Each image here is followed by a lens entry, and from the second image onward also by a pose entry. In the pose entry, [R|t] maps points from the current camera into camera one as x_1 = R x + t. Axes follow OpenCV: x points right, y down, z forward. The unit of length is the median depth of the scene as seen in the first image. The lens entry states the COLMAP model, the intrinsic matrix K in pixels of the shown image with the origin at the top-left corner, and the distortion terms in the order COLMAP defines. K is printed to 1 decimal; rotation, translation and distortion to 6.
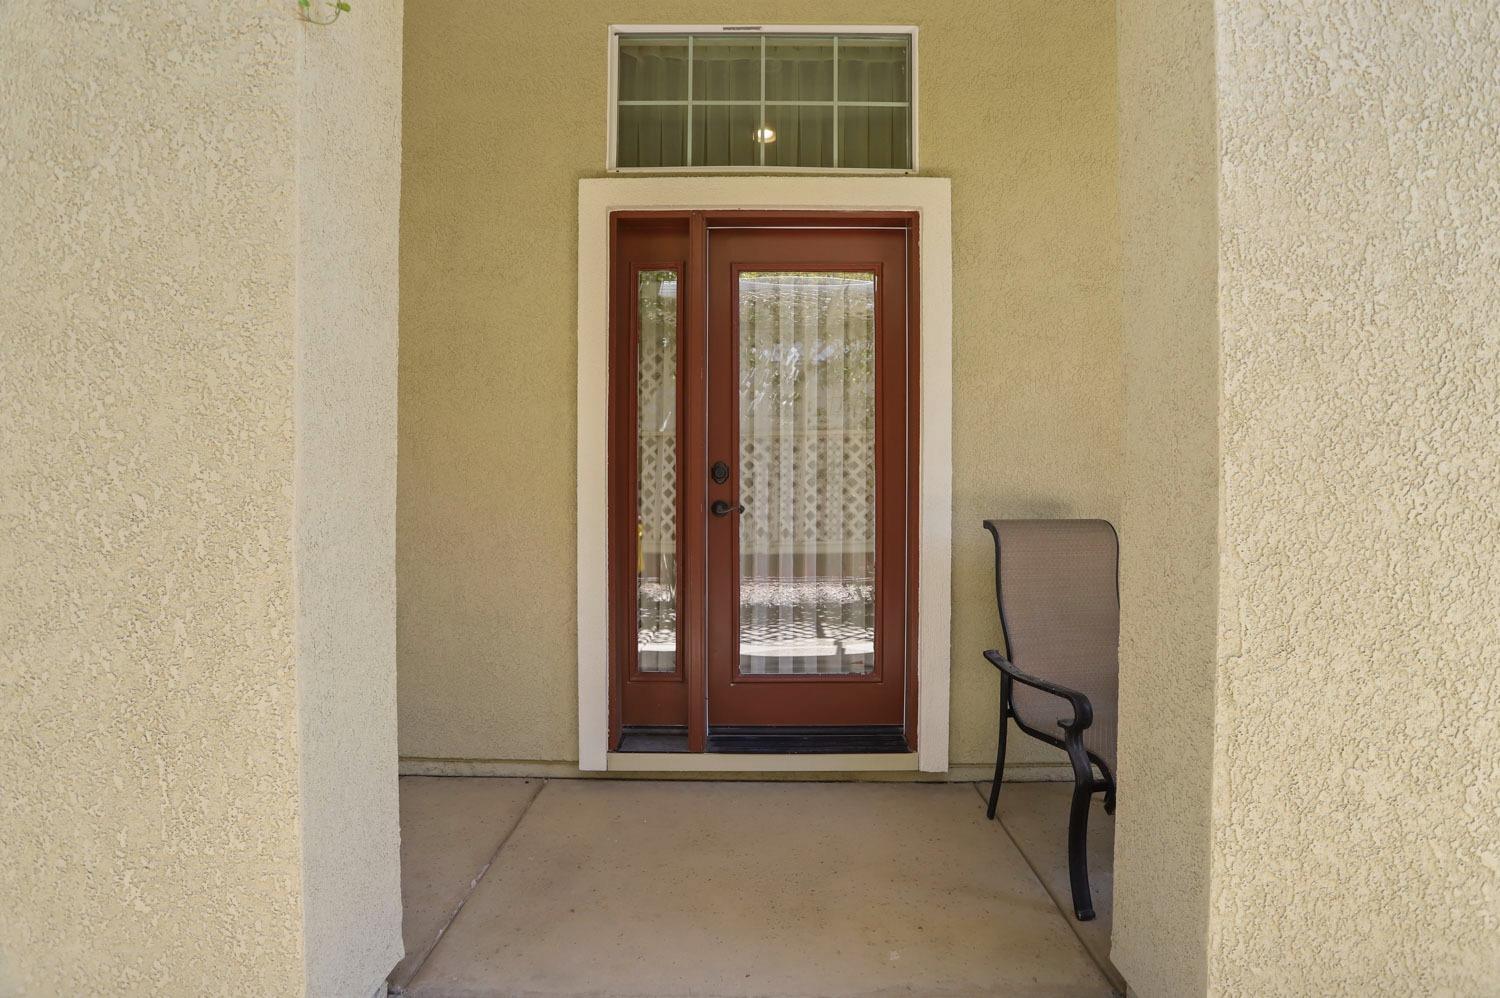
lens RADIAL K [[780.2, 0, 753.8], [0, 780.2, 492.0], [0, 0, 1]] dist [-0.000351, -0.000127]
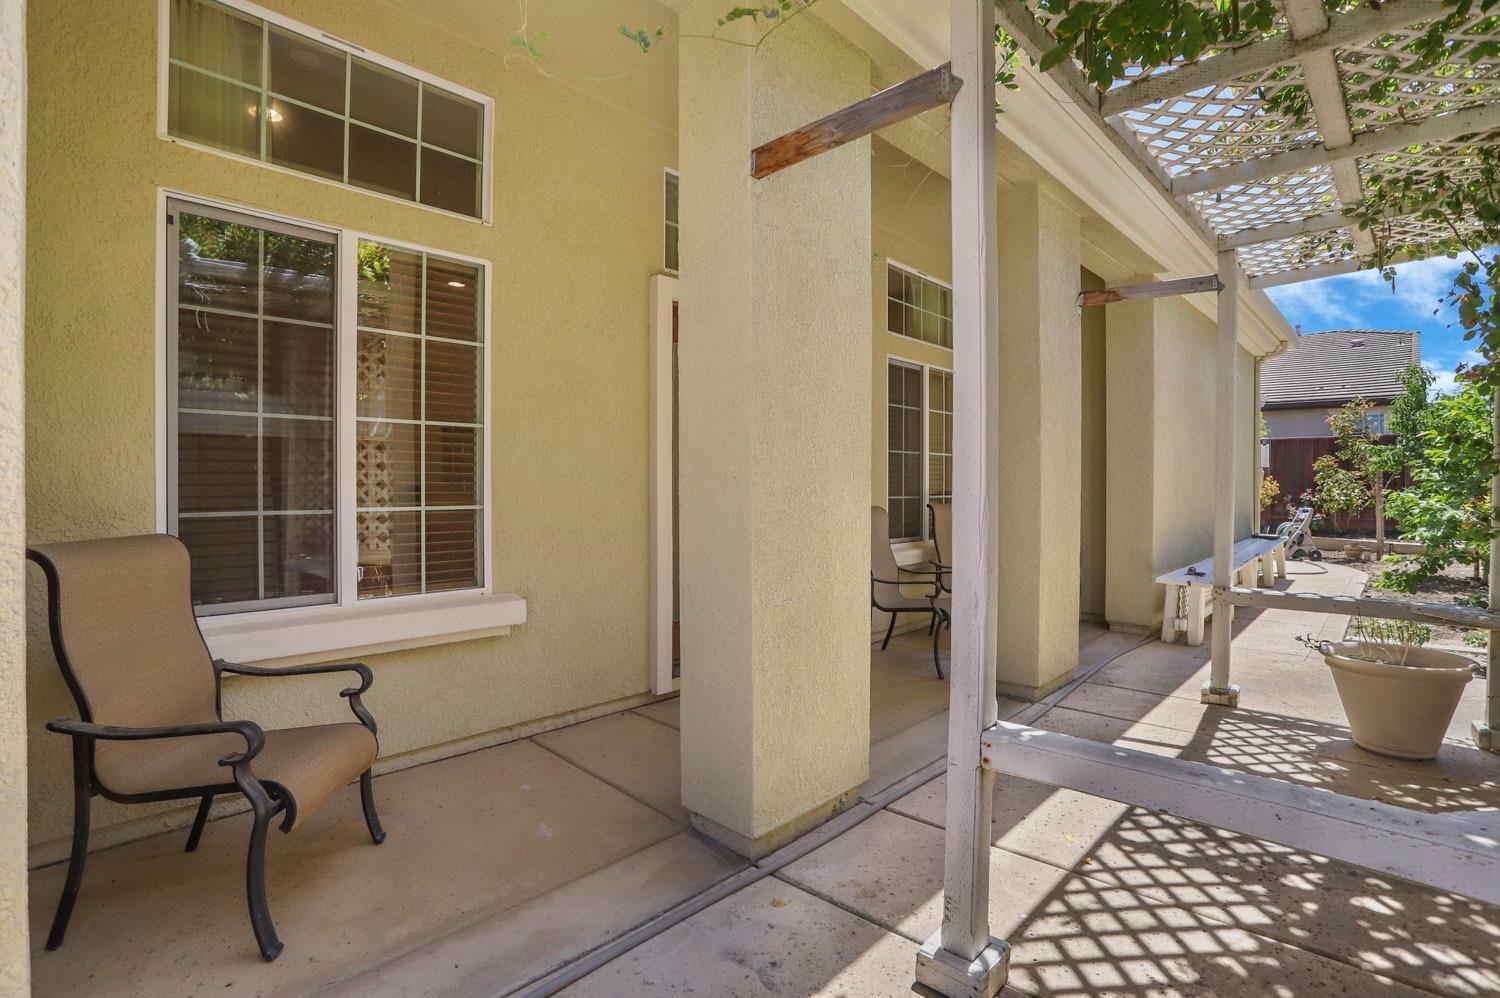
lens RADIAL K [[720.2, 0, 748.8], [0, 720.2, 492.9], [0, 0, 1]] dist [-0.005916, -0.000223]
pose [[0.701209, -0.012424, 0.712847, -0.296434], [0.018739, 0.999824, -0.001007, -0.001423], [-0.712709, 0.014064, 0.701319, -0.016034]]
